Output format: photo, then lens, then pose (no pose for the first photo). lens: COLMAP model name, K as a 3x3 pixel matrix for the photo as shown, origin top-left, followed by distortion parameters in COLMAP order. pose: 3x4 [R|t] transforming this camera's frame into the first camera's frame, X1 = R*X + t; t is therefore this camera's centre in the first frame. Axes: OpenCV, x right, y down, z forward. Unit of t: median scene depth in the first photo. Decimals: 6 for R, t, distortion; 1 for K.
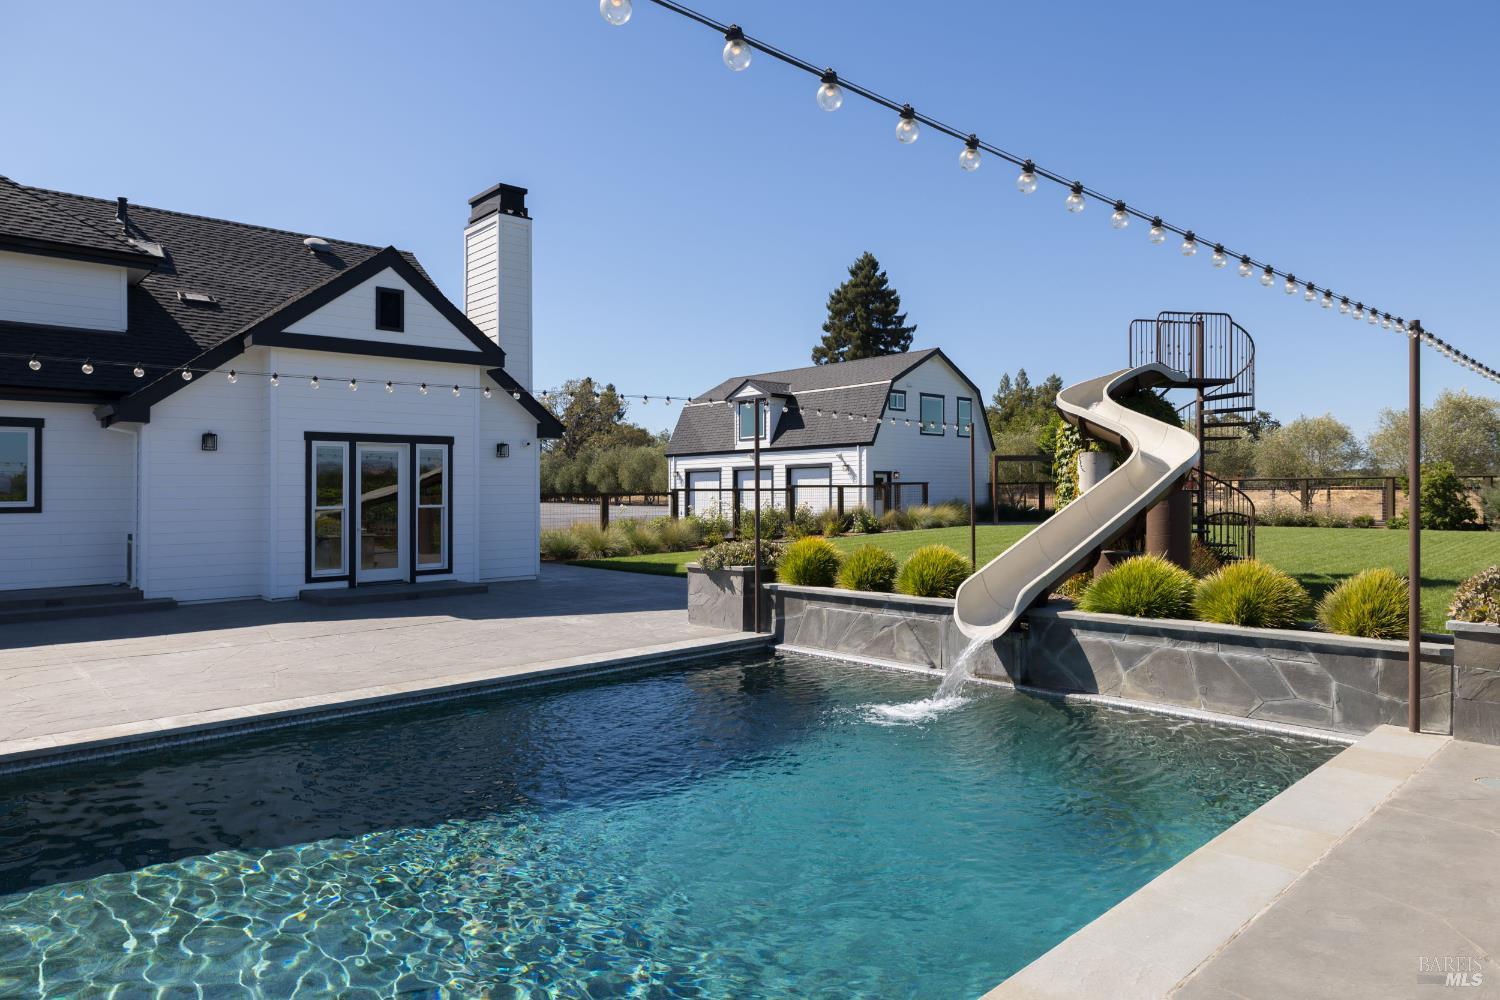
lens RADIAL K [[914.2, 0, 750.0], [0, 914.2, 500.0], [0, 0, 1]] dist [0.000255, -0.000370]
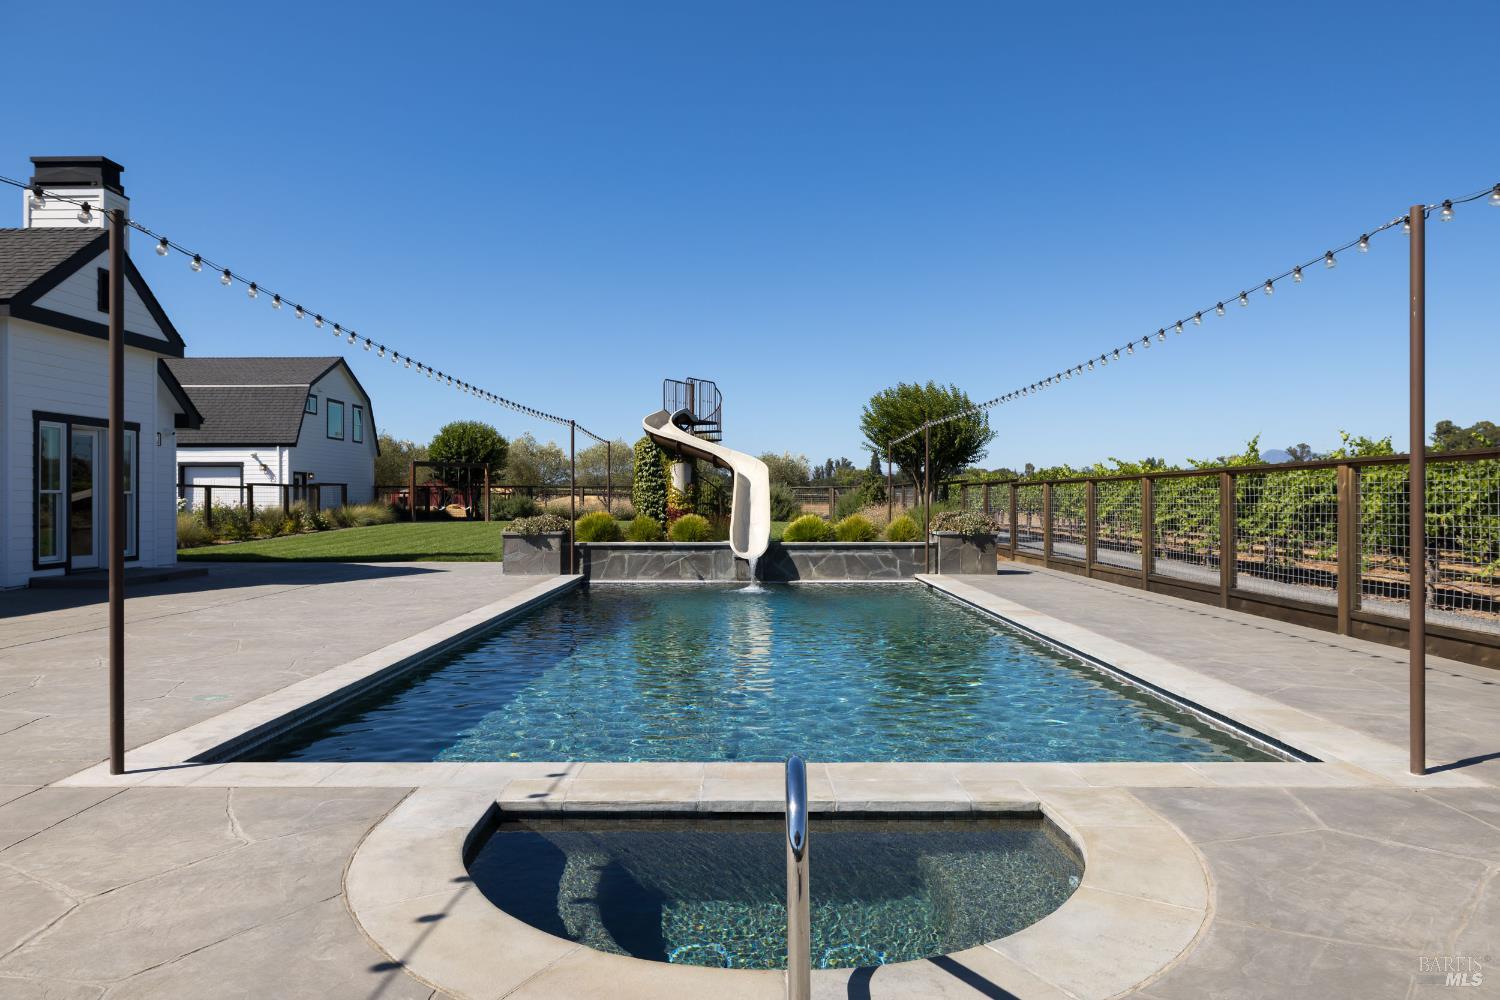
lens RADIAL K [[932.4, 0, 750.0], [0, 932.4, 500.0], [0, 0, 1]] dist [0.003104, 0.000857]
pose [[0.679212, 0.007974, 0.733899, -0.690707], [0.000417, 0.999937, -0.011250, 0.029068], [-0.733942, 0.007947, 0.679166, -0.198635]]
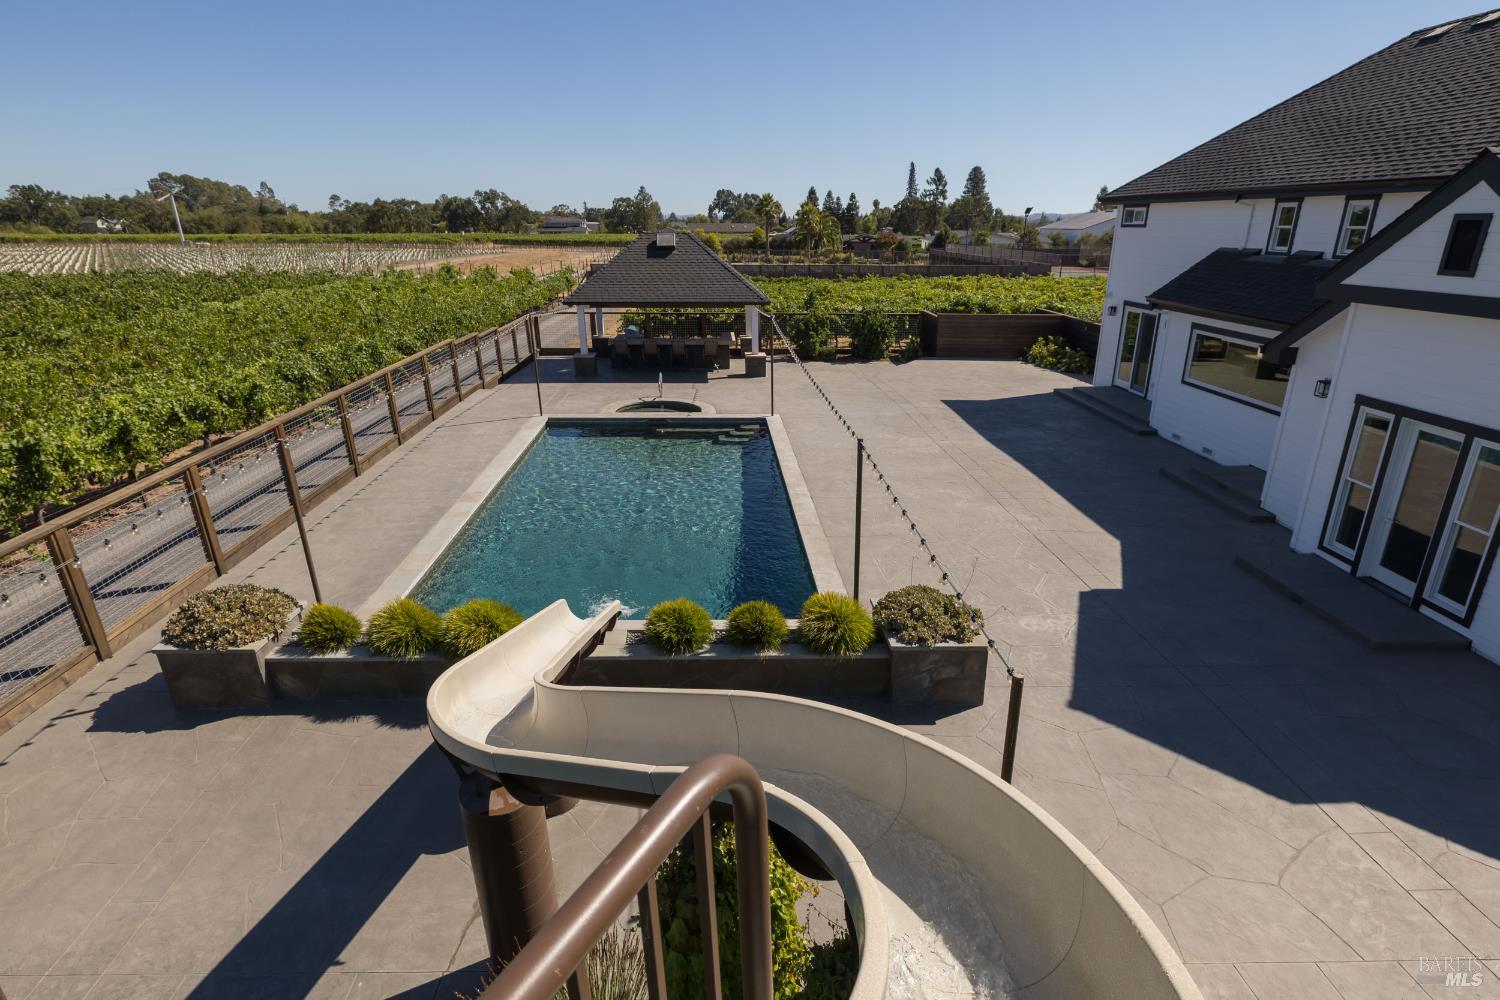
lens RADIAL K [[762.4, 0, 750.0], [0, 762.4, 500.0], [0, 0, 1]] dist [-0.000925, -0.000268]
pose [[-0.645632, 0.268370, -0.714938, 0.462783], [-0.000281, 0.936130, 0.351654, -0.239583], [0.763649, 0.227240, -0.604320, 1.014892]]
